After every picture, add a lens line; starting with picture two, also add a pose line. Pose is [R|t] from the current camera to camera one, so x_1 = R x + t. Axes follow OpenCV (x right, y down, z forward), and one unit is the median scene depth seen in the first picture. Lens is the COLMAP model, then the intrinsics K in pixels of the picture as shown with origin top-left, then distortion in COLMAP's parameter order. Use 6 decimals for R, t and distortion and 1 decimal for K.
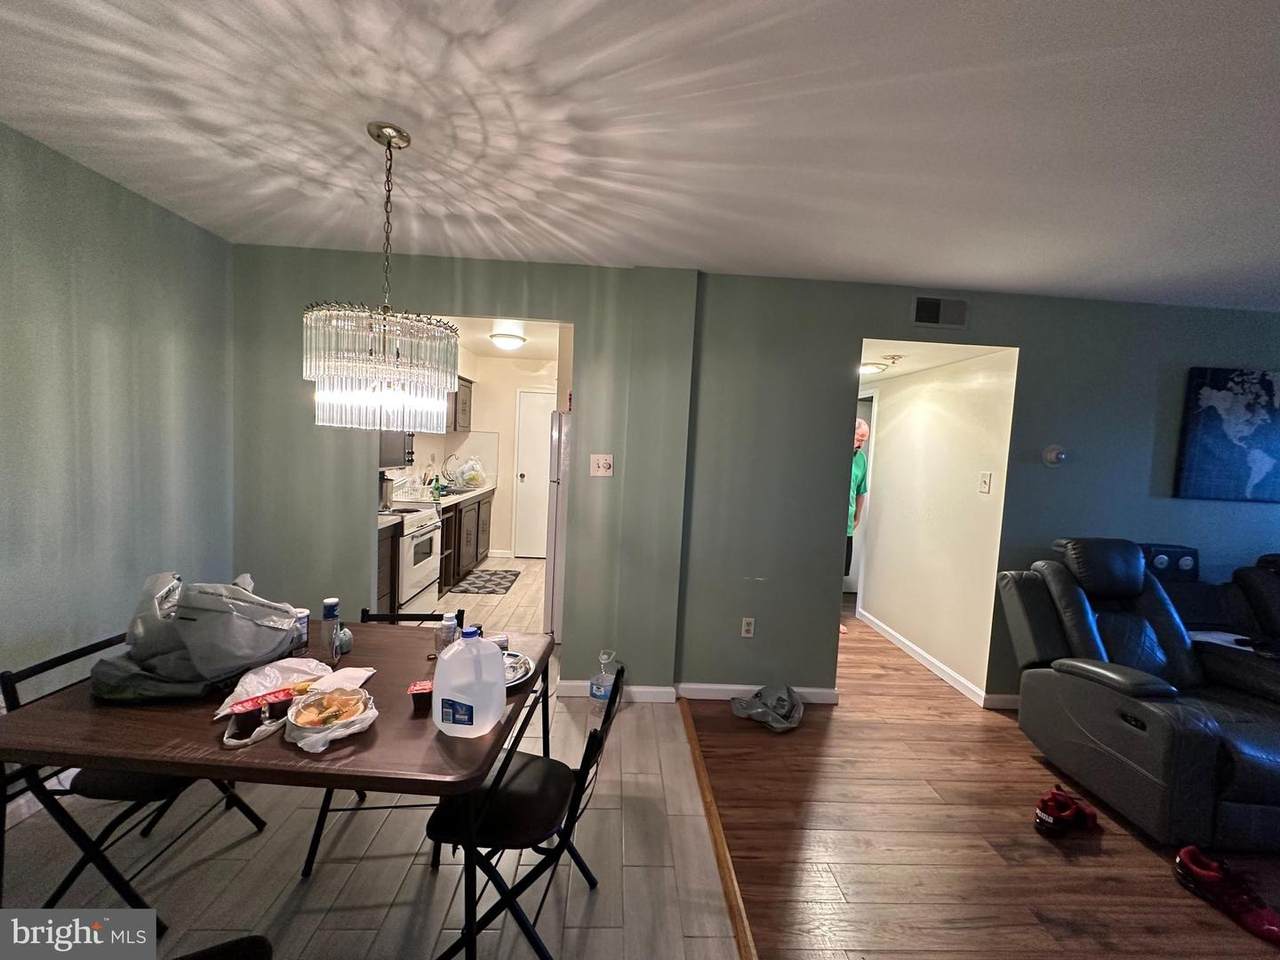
lens RADIAL K [[510.5, 0, 641.0], [0, 510.5, 478.3], [0, 0, 1]] dist [-0.003332, -0.000101]
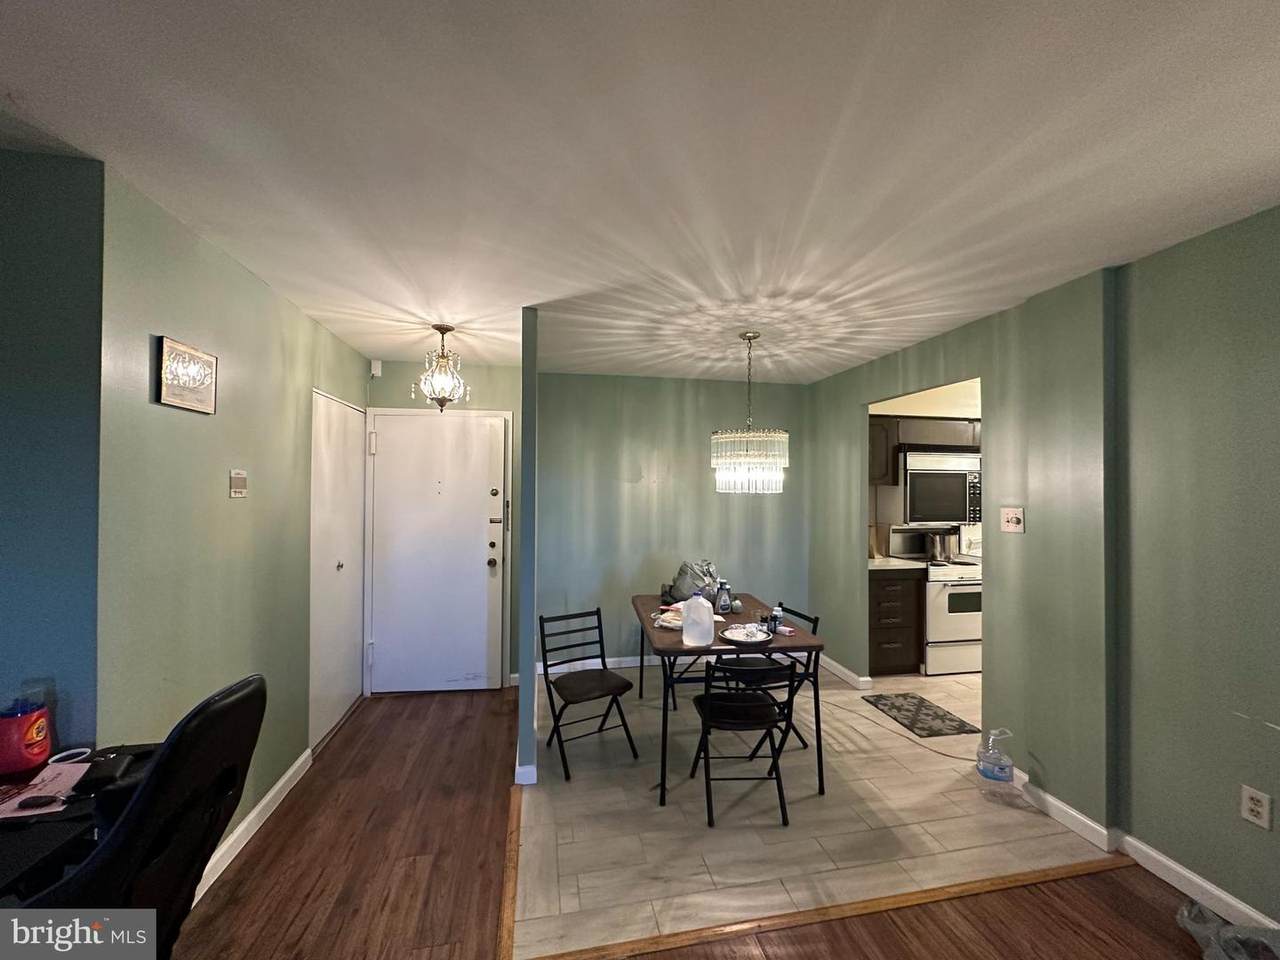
lens RADIAL K [[510.5, 0, 639.6], [0, 510.5, 480.0], [0, 0, 1]] dist [-0.003332, -0.000101]
pose [[0.147889, -0.060766, -0.987135, 0.972714], [-0.063947, 0.995435, -0.070858, 0.013412], [0.986934, 0.073604, 0.143328, 0.282621]]
